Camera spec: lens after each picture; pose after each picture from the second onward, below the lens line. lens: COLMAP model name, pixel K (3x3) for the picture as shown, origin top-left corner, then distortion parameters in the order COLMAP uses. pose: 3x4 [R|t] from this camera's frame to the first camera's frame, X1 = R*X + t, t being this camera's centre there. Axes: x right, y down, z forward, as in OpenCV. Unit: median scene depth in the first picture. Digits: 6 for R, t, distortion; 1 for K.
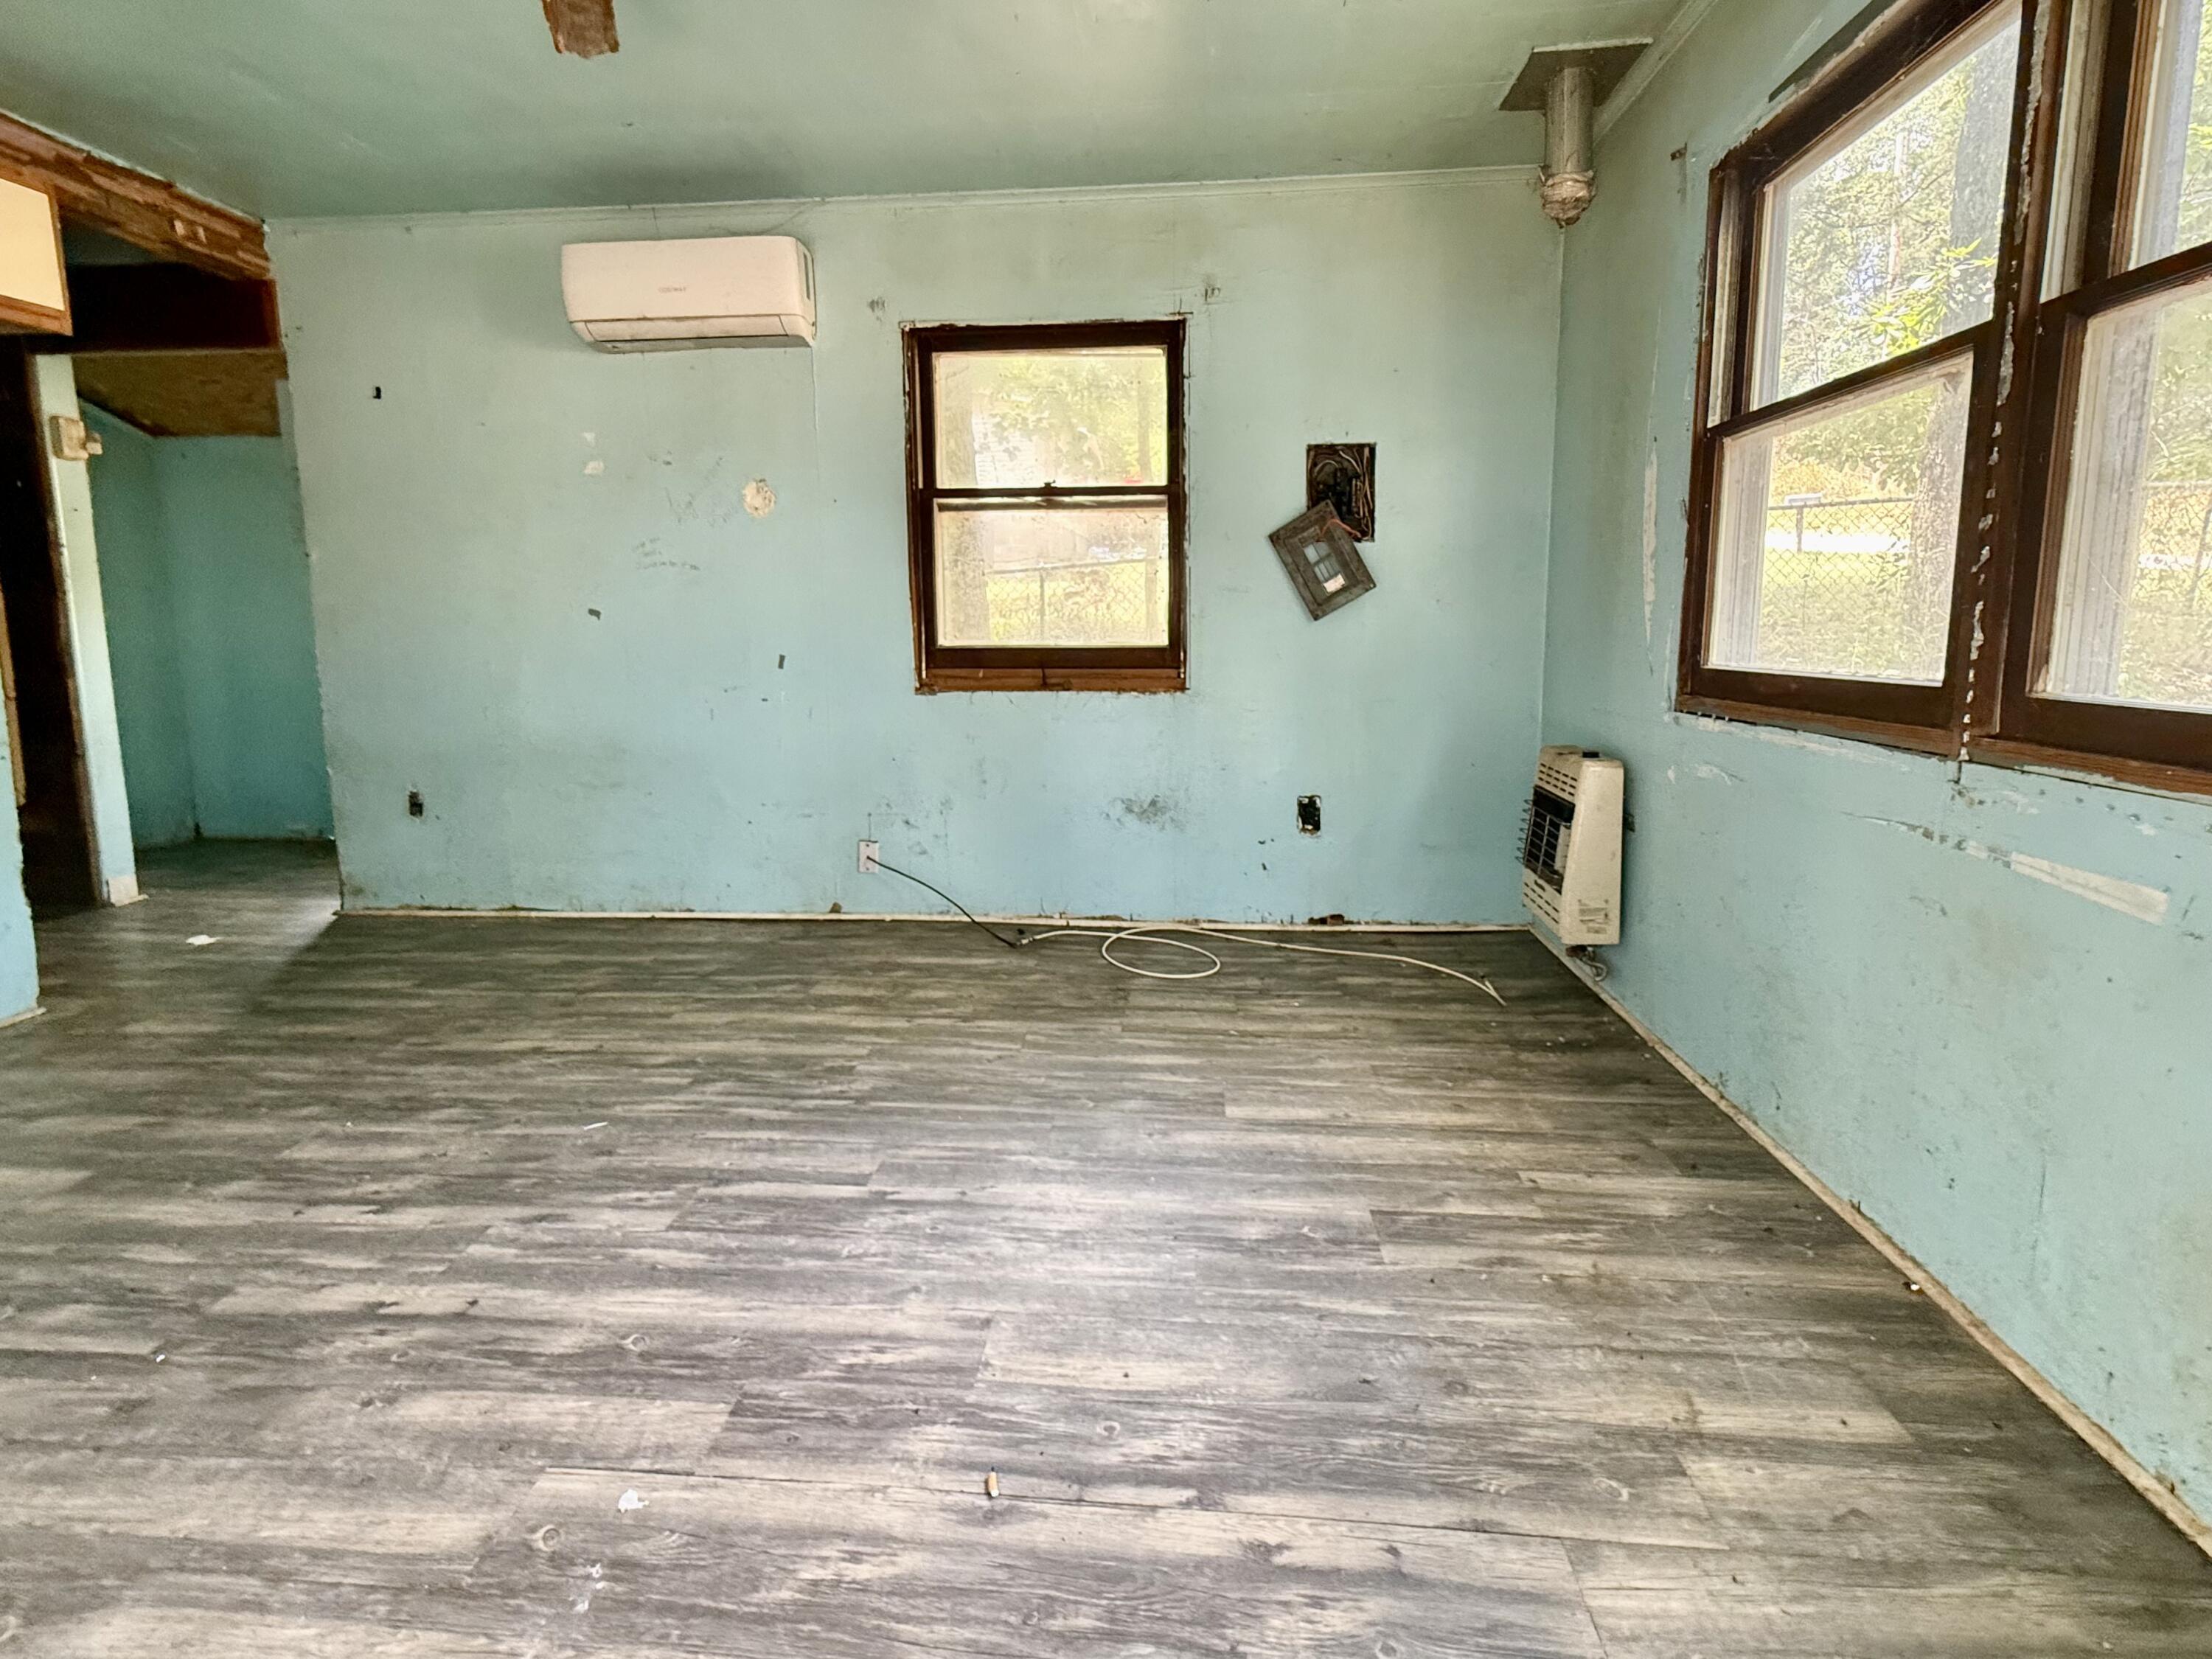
lens RADIAL K [[934.8, 0, 1117.0], [0, 934.8, 807.0], [0, 0, 1]] dist [0.000032, -0.000139]
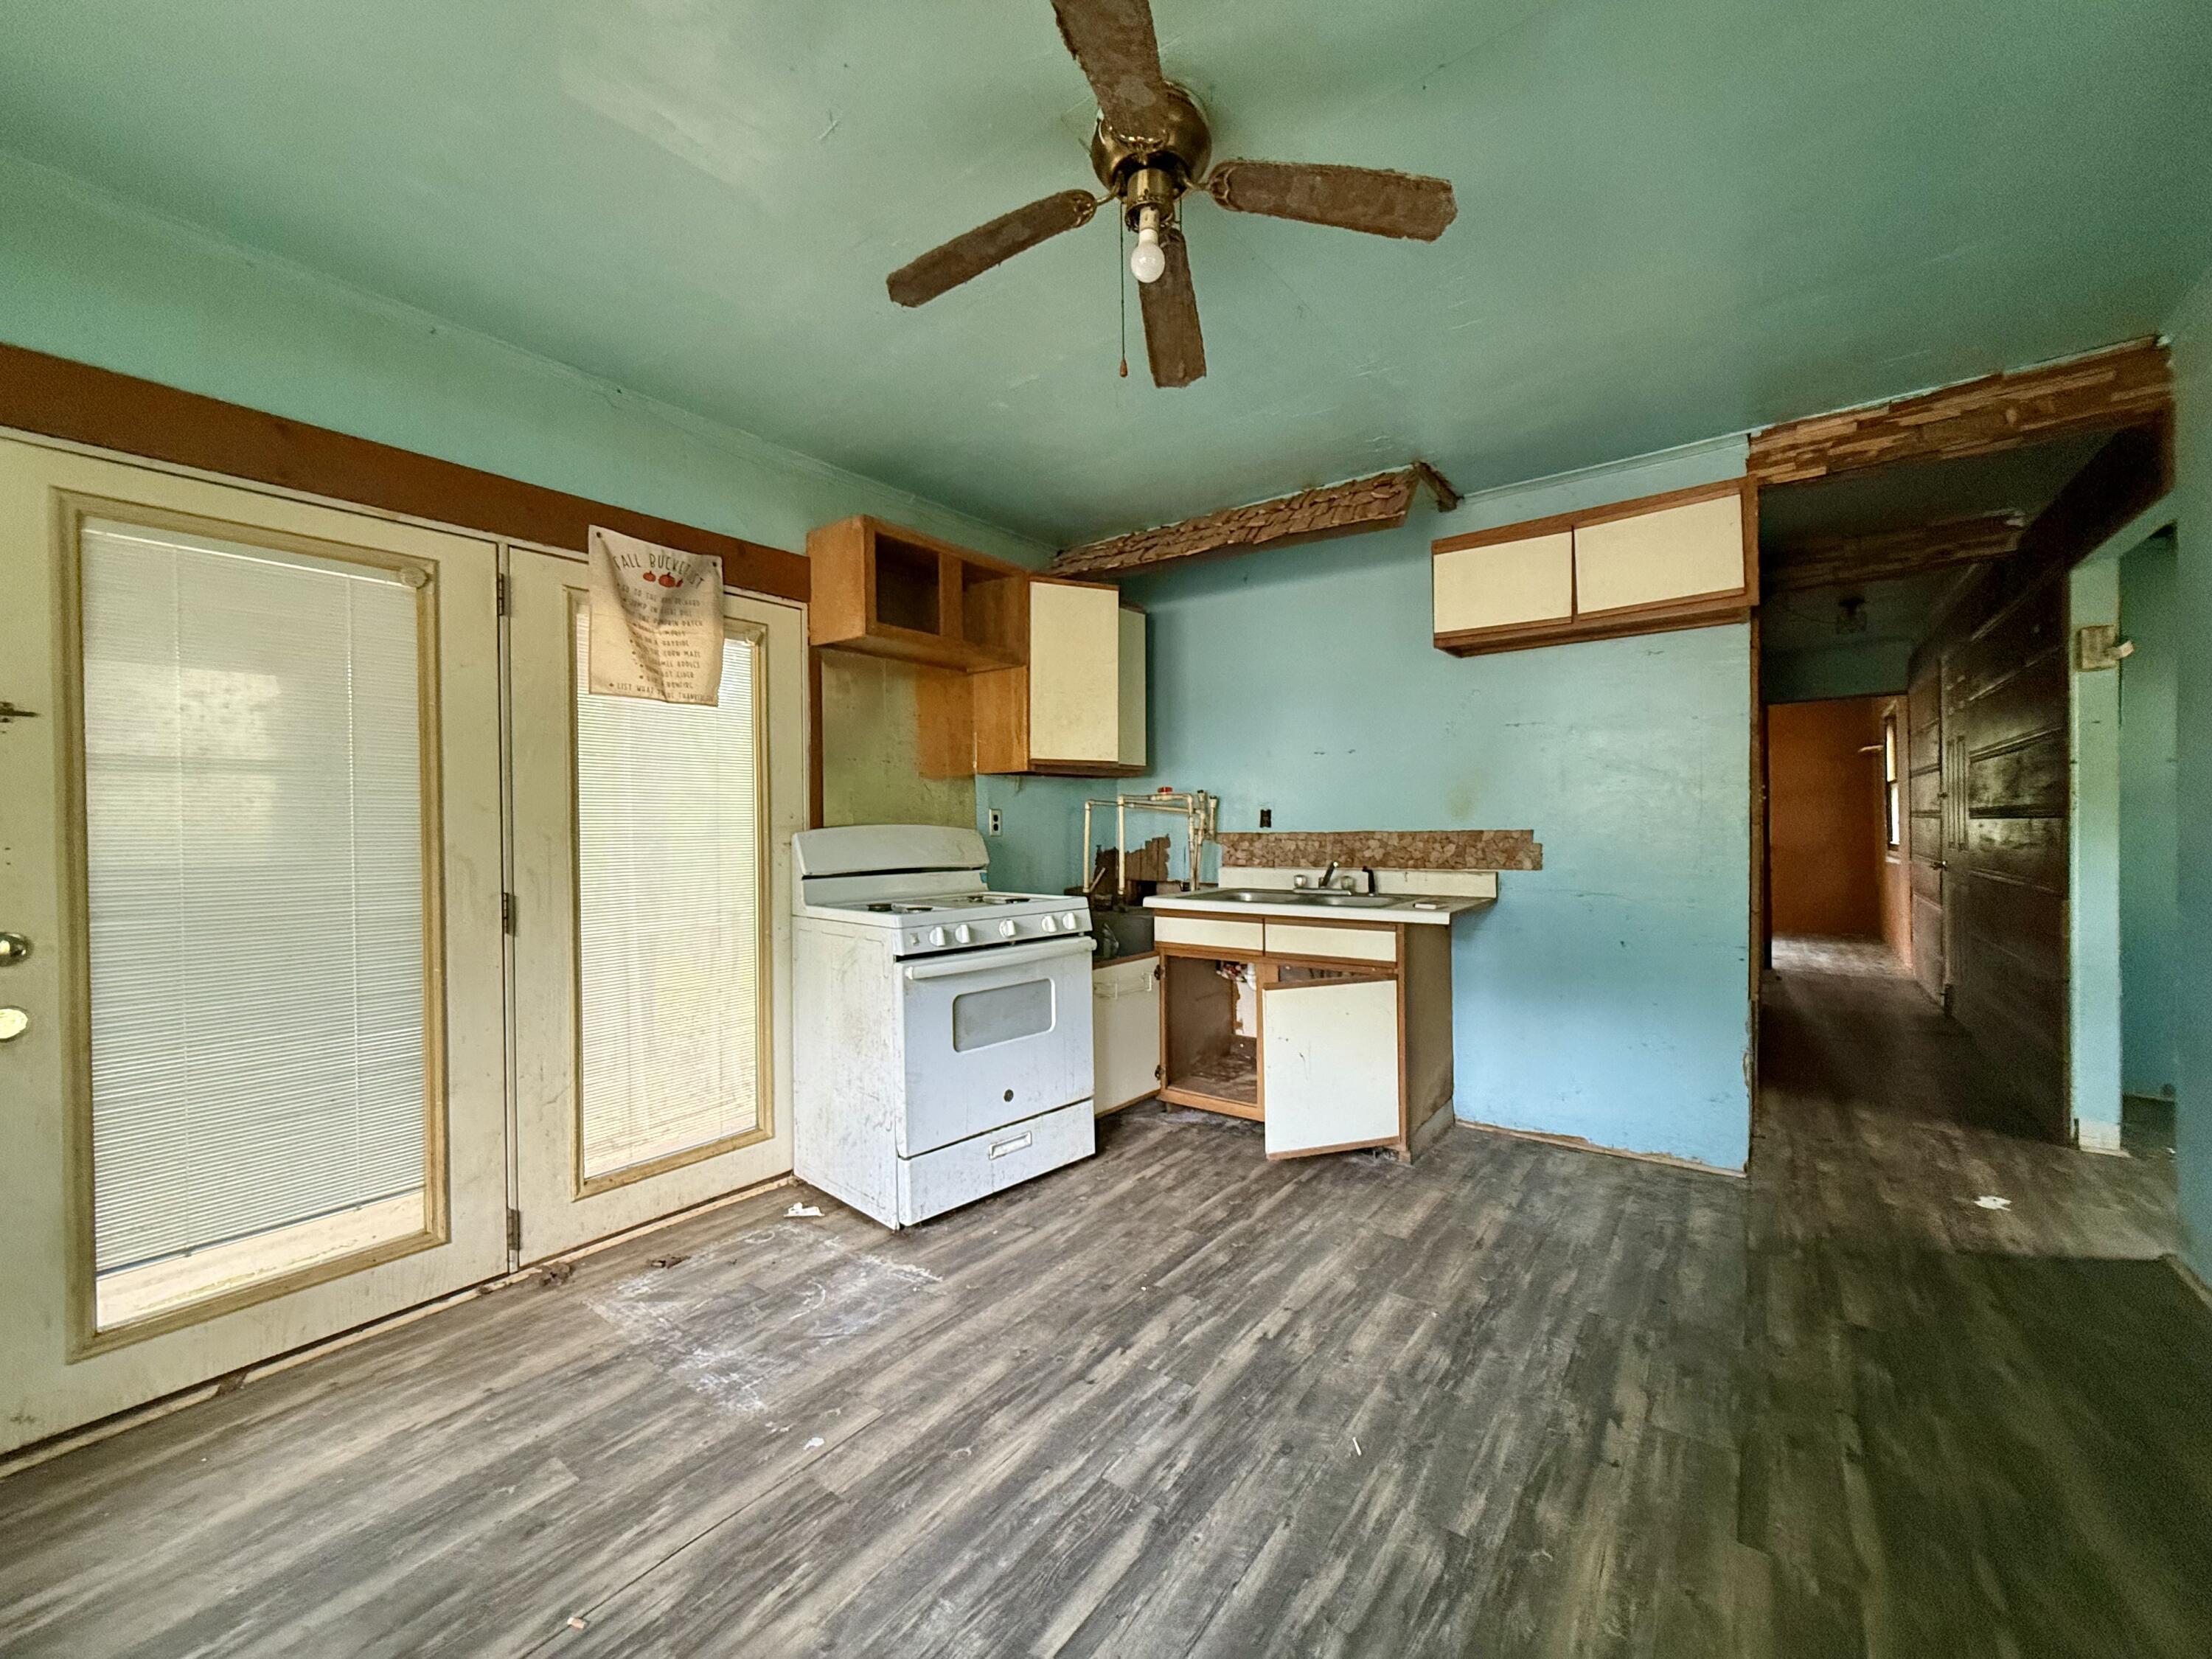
lens RADIAL K [[885.6, 0, 1112.2], [0, 885.6, 833.6], [0, 0, 1]] dist [0.000901, -0.000612]
pose [[-0.534612, 0.019980, -0.844861, 0.294834], [-0.146696, 0.982350, 0.116058, -0.332897], [0.832268, 0.185984, -0.522245, 1.335568]]
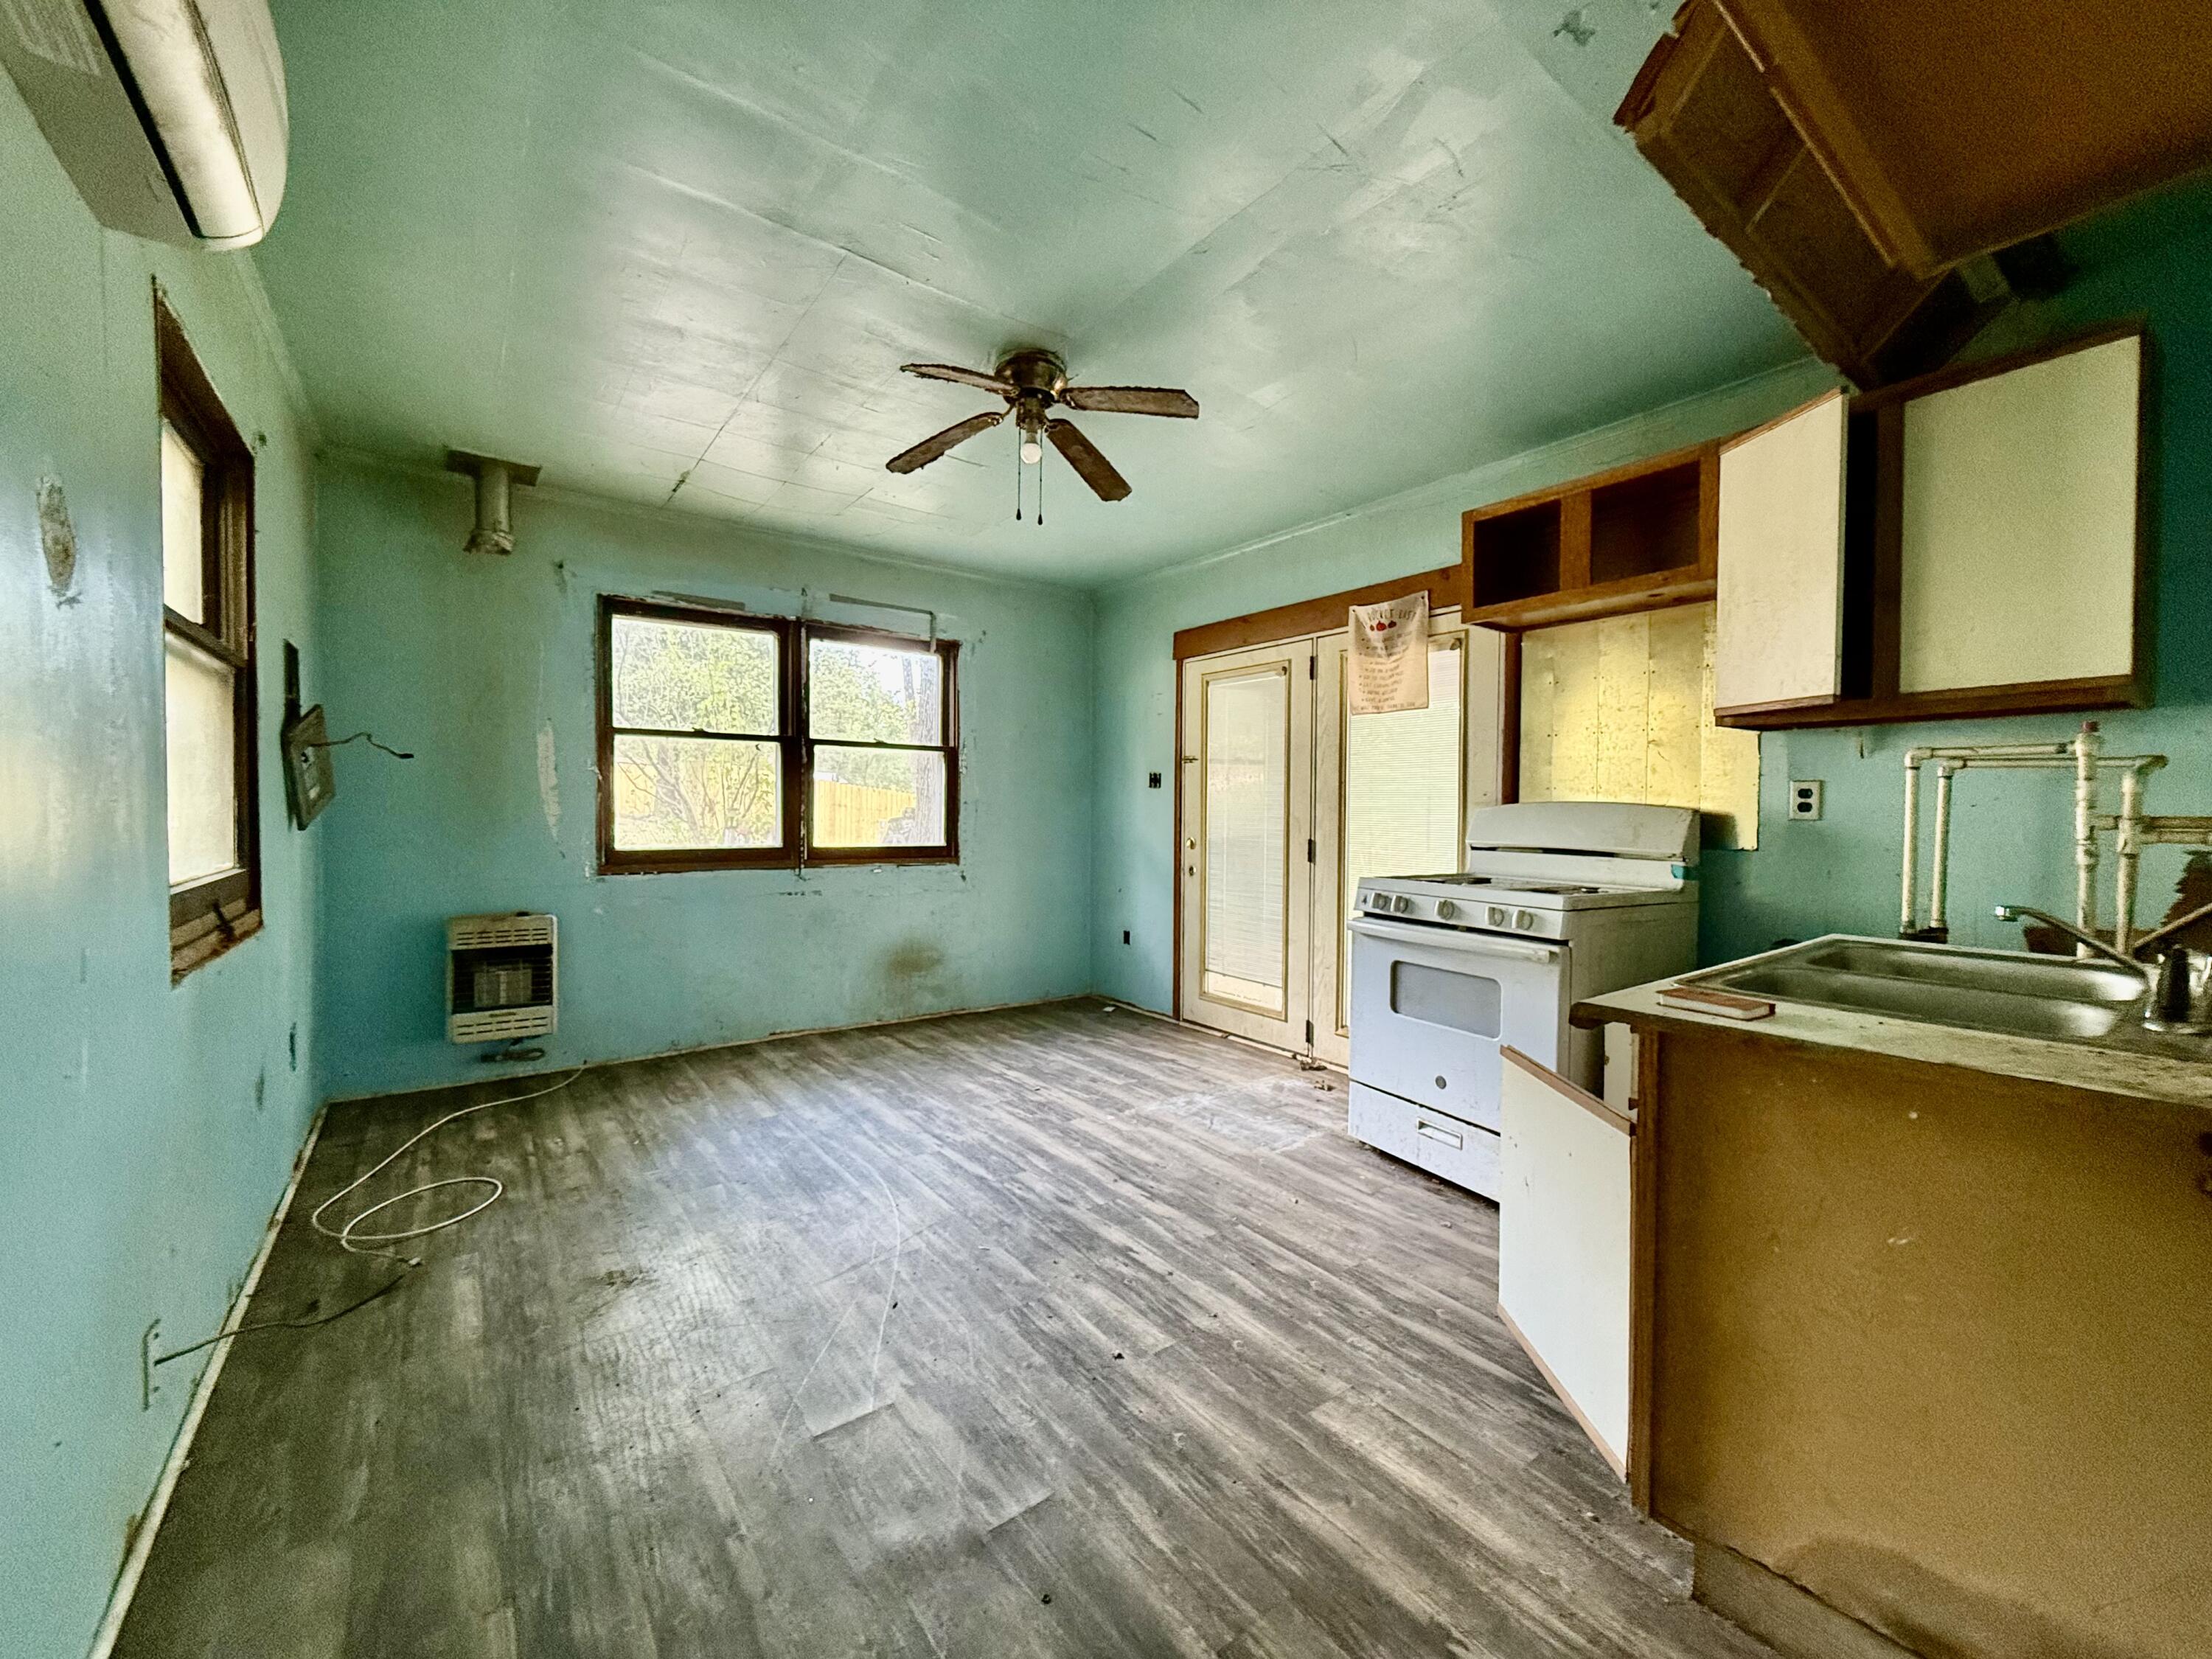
lens RADIAL K [[885.6, 0, 1119.2], [0, 885.6, 832.9], [0, 0, 1]] dist [0.000901, -0.000612]
pose [[-0.659650, -0.022416, 0.751239, -1.790907], [0.138605, 0.978782, 0.150912, -0.393547], [-0.738682, 0.203675, -0.642546, 1.763360]]
